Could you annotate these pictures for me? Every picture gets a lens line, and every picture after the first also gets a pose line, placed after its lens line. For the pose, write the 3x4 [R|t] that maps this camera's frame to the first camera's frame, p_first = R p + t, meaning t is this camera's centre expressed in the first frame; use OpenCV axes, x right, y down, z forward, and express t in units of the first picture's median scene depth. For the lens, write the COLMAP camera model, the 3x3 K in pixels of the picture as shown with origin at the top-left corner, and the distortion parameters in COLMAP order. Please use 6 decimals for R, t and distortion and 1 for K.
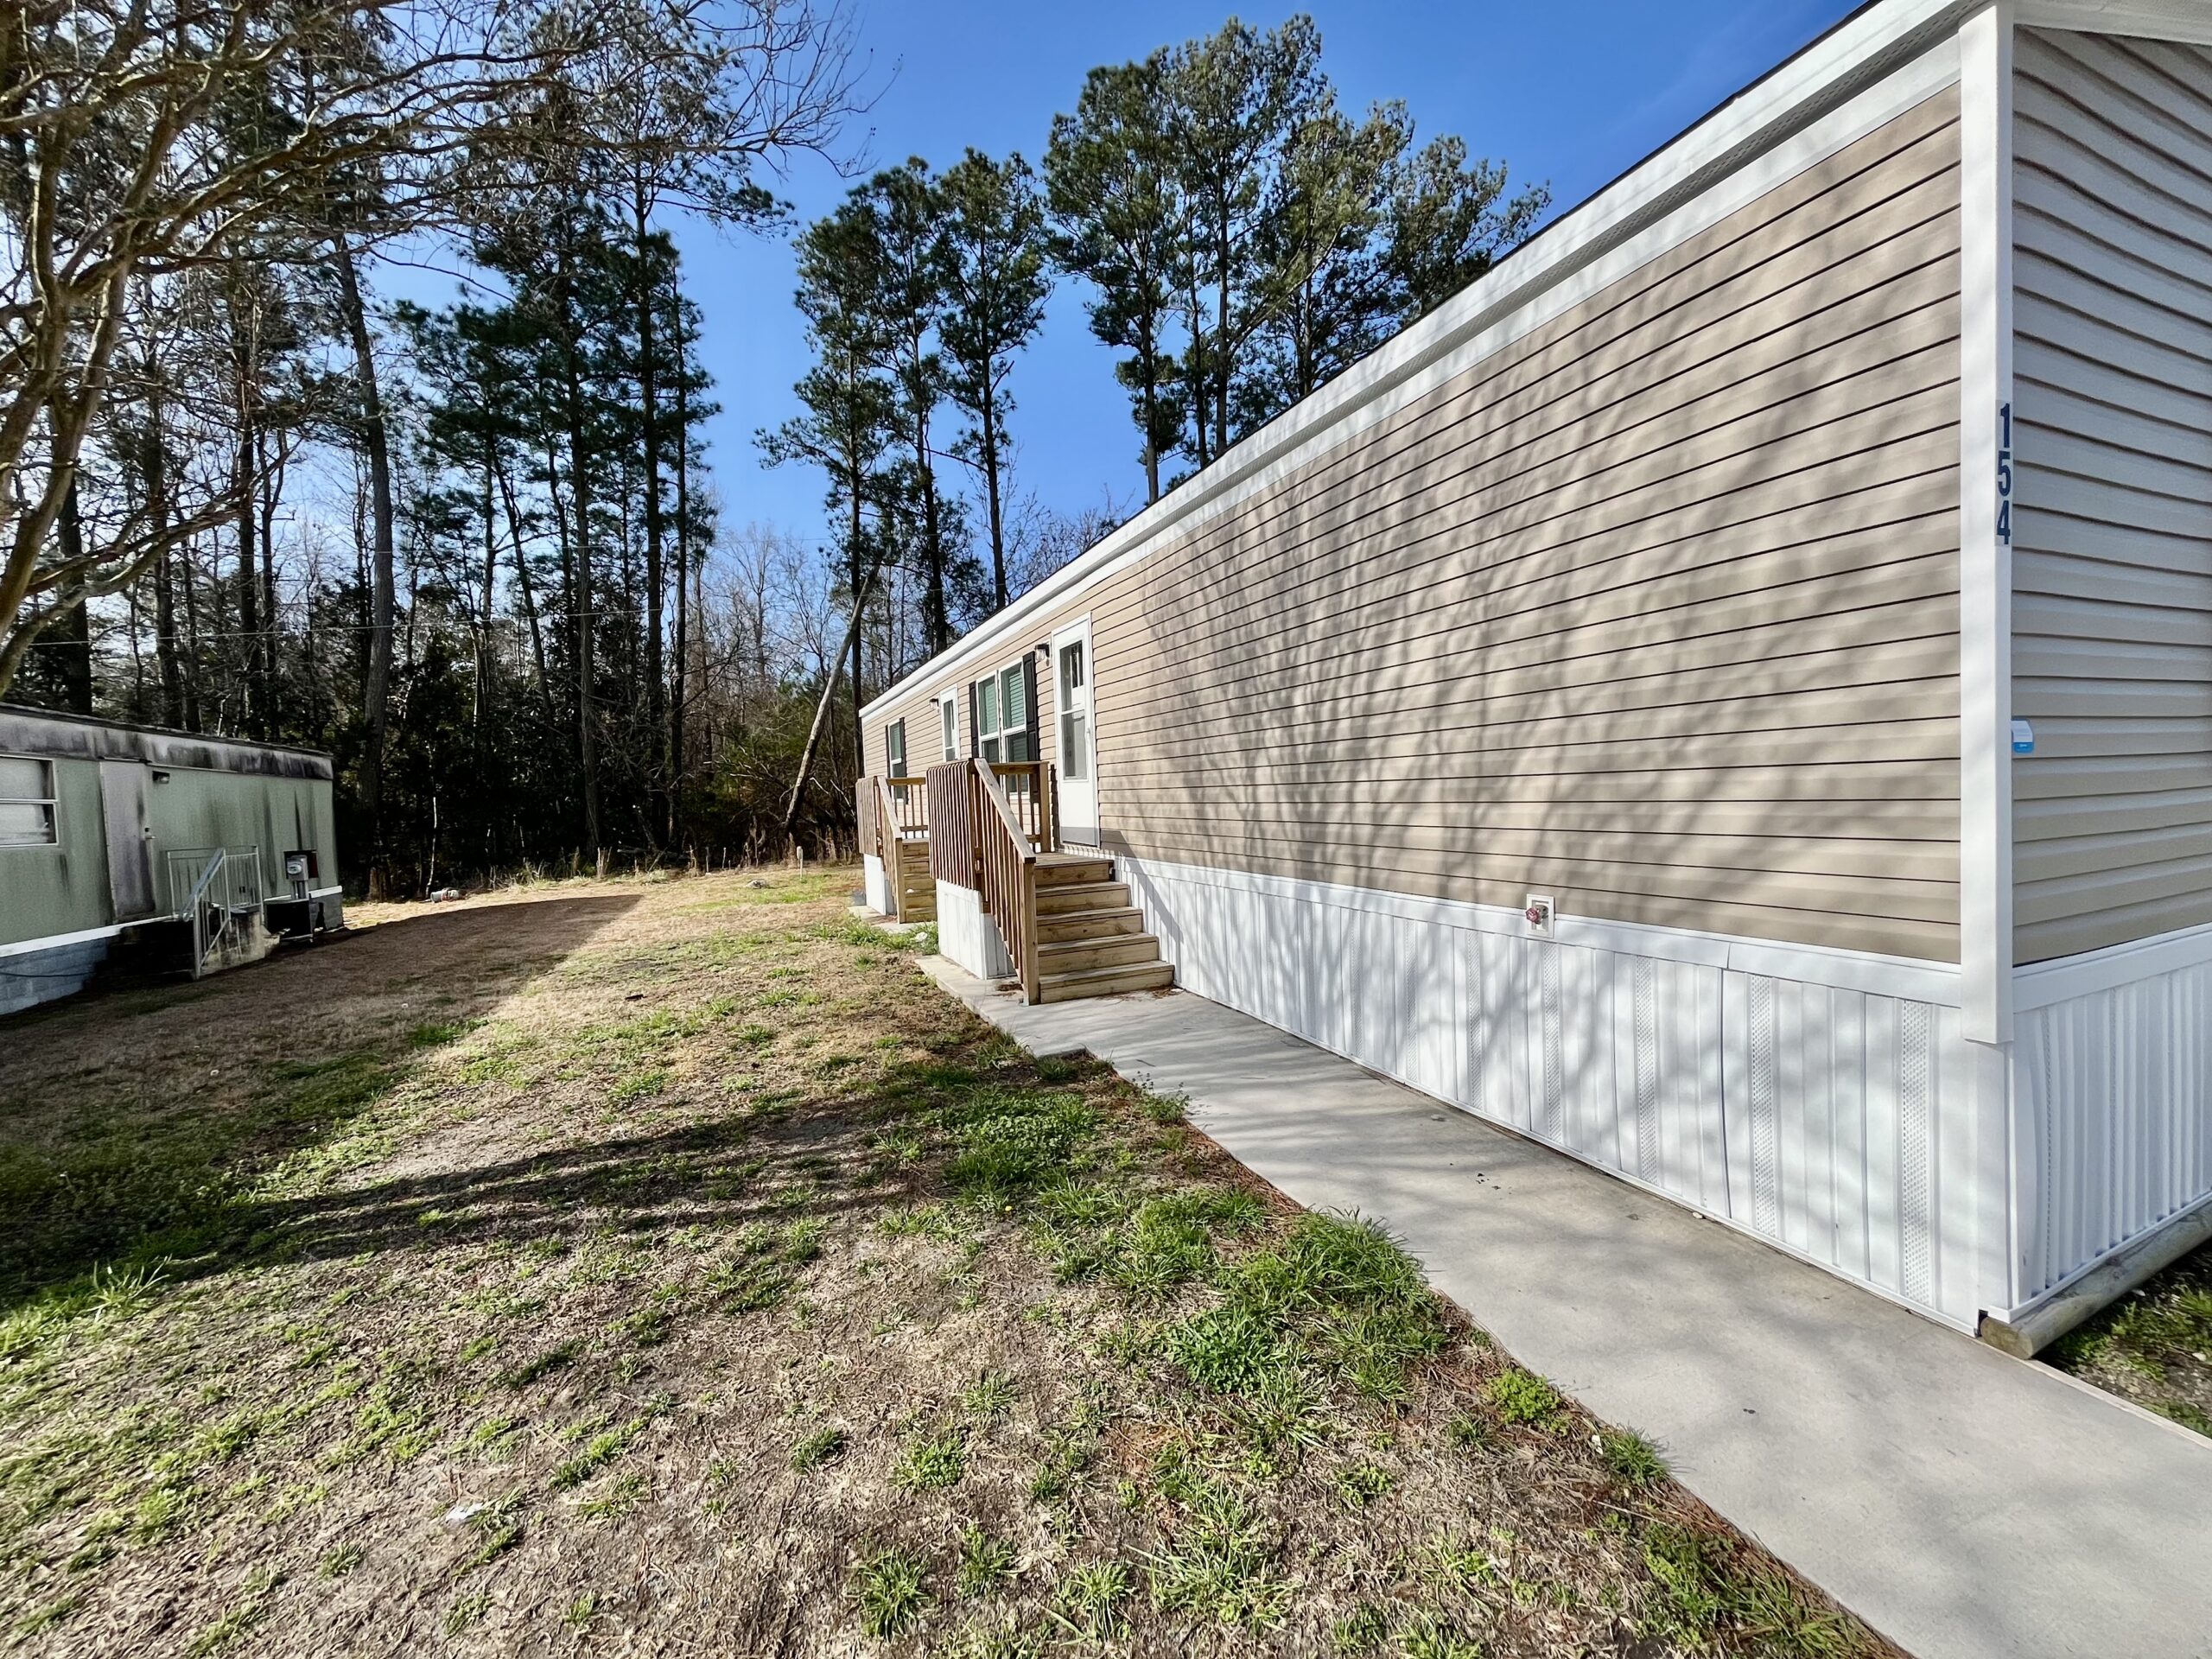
lens RADIAL K [[891.9, 0, 1109.7], [0, 891.9, 828.2], [0, 0, 1]] dist [-0.000287, 0.000395]
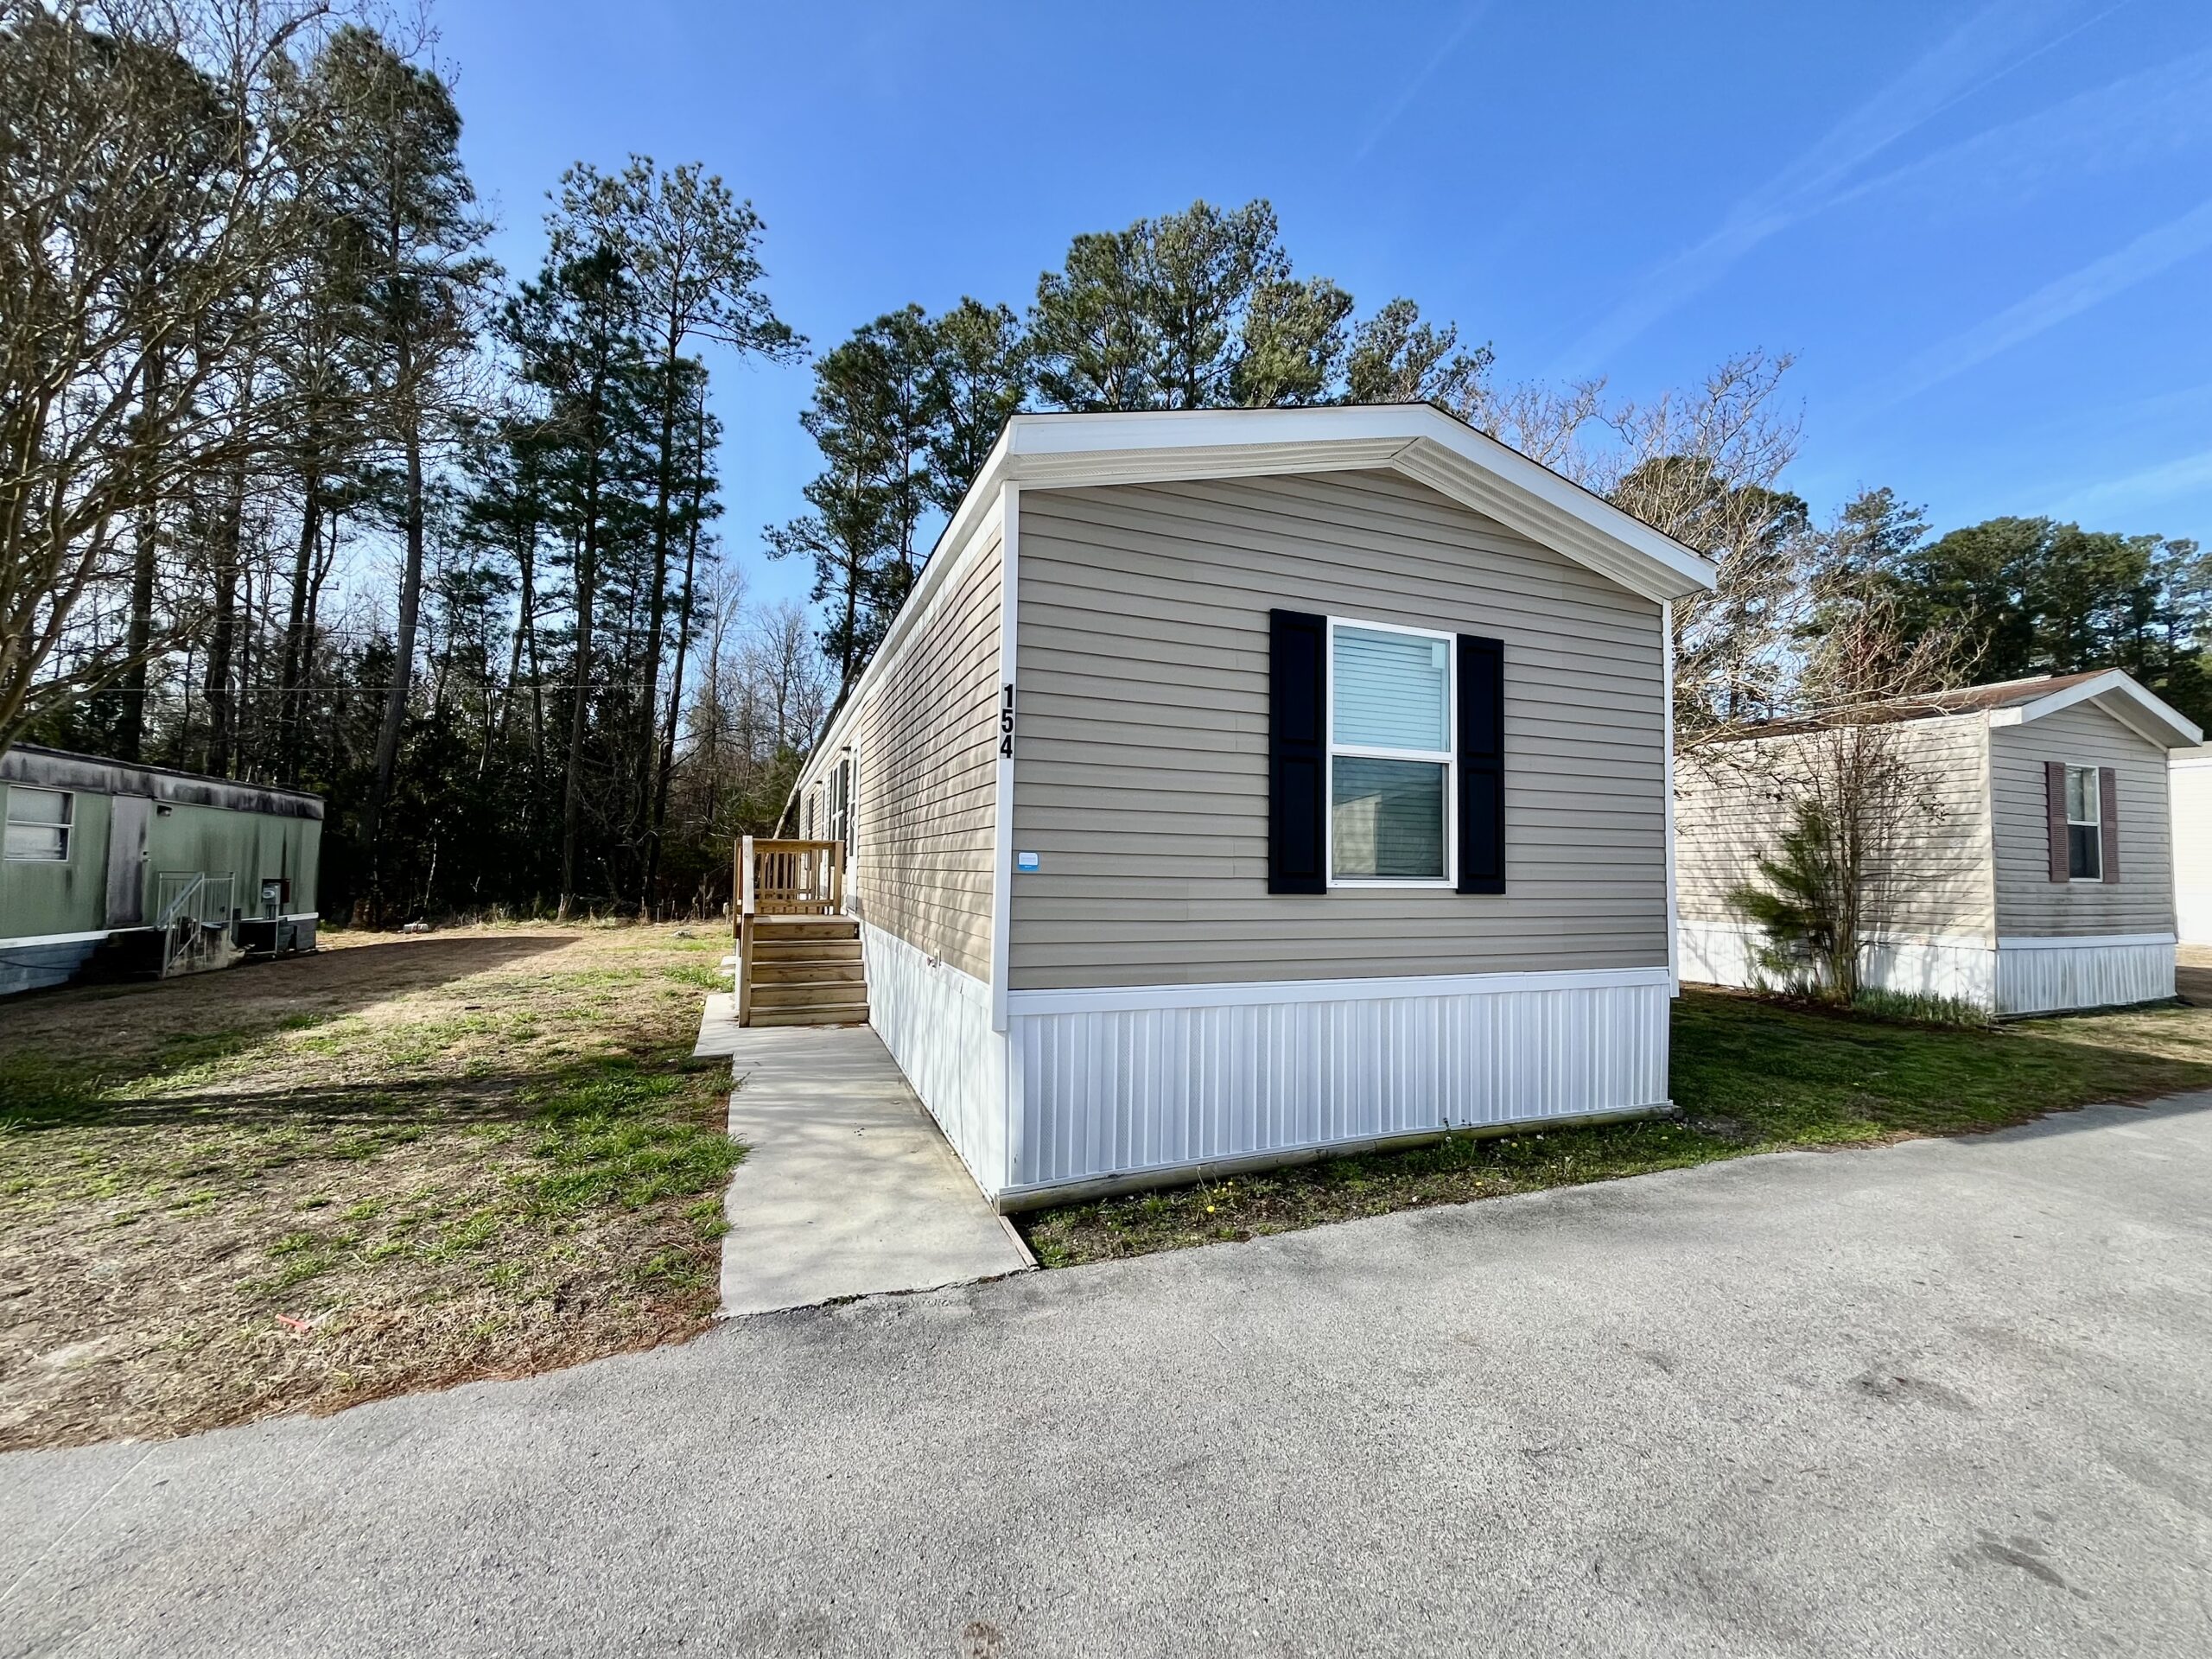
lens RADIAL K [[891.9, 0, 1103.7], [0, 891.9, 830.6], [0, 0, 1]] dist [-0.000287, 0.000395]
pose [[0.997685, 0.058231, -0.035118, 0.121177], [-0.061077, 0.994394, -0.086316, -0.001866], [0.029895, 0.088262, 0.995649, -0.078906]]
